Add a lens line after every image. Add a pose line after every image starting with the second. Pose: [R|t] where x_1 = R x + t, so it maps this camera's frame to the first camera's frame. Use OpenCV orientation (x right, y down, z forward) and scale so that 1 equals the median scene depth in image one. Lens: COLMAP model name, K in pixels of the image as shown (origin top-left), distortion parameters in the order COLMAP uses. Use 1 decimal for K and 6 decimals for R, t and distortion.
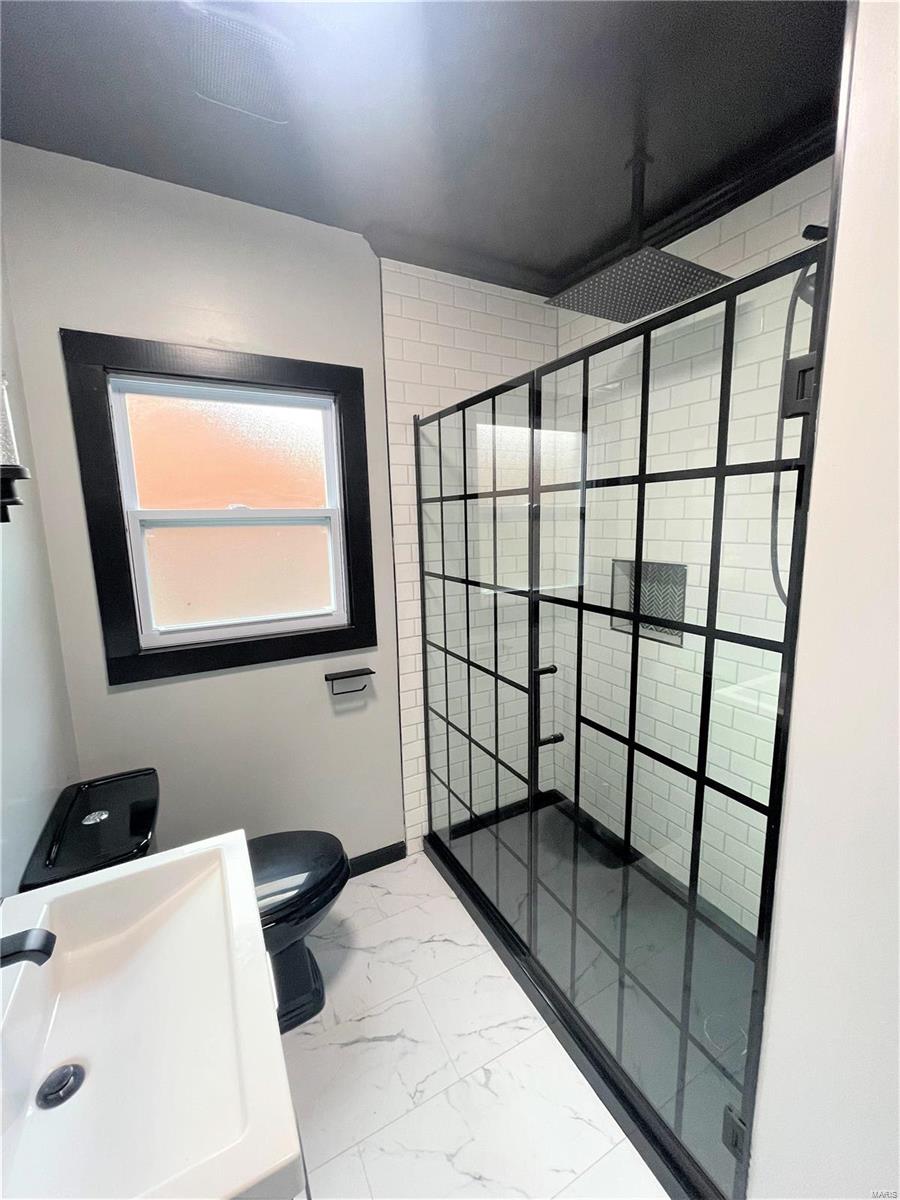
lens RADIAL K [[485.2, 0, 457.0], [0, 485.2, 592.6], [0, 0, 1]] dist [-0.001502, -0.000135]
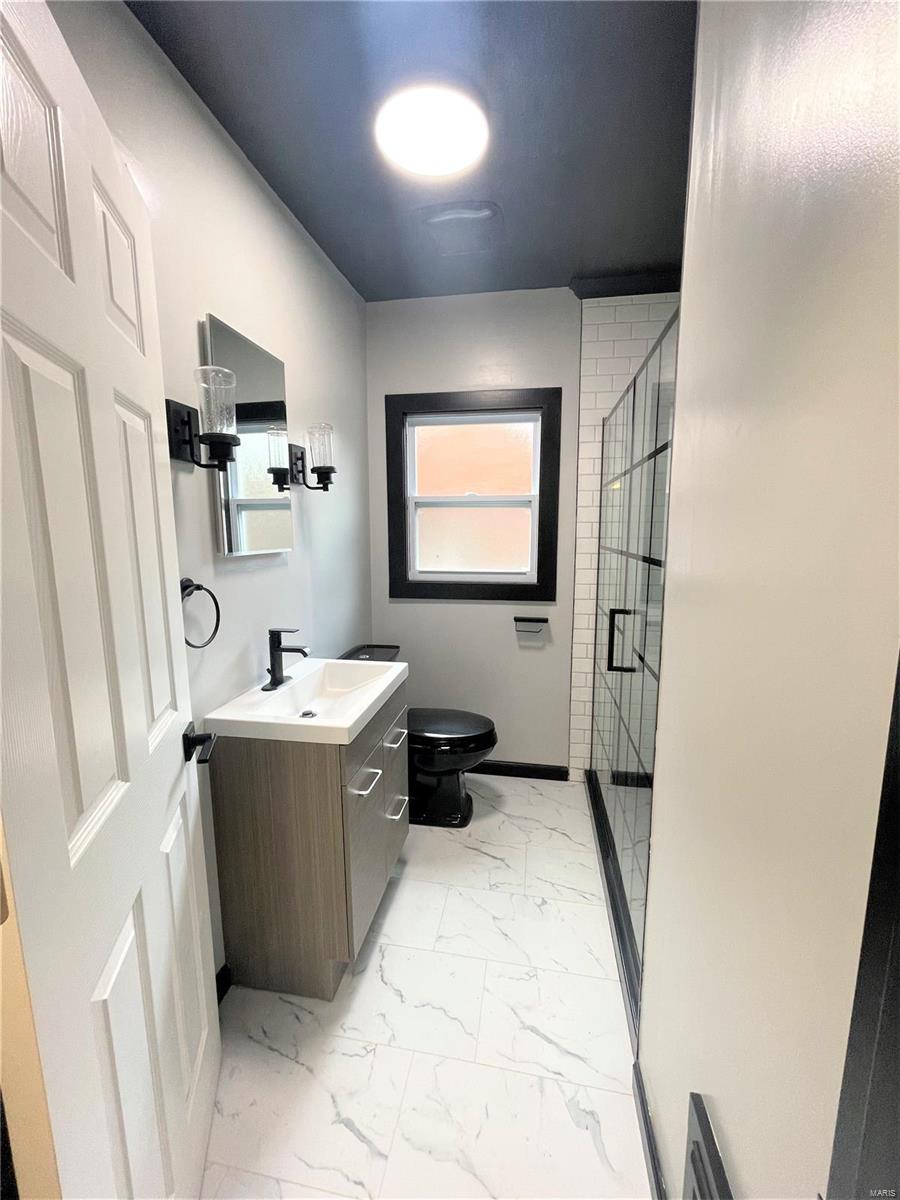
lens RADIAL K [[485.2, 0, 457.0], [0, 485.2, 592.6], [0, 0, 1]] dist [-0.001502, -0.000135]
pose [[0.788999, 0.099705, -0.606251, 0.432735], [-0.109247, 0.993787, 0.021262, 0.093852], [0.604604, 0.049455, 0.794989, -0.188911]]
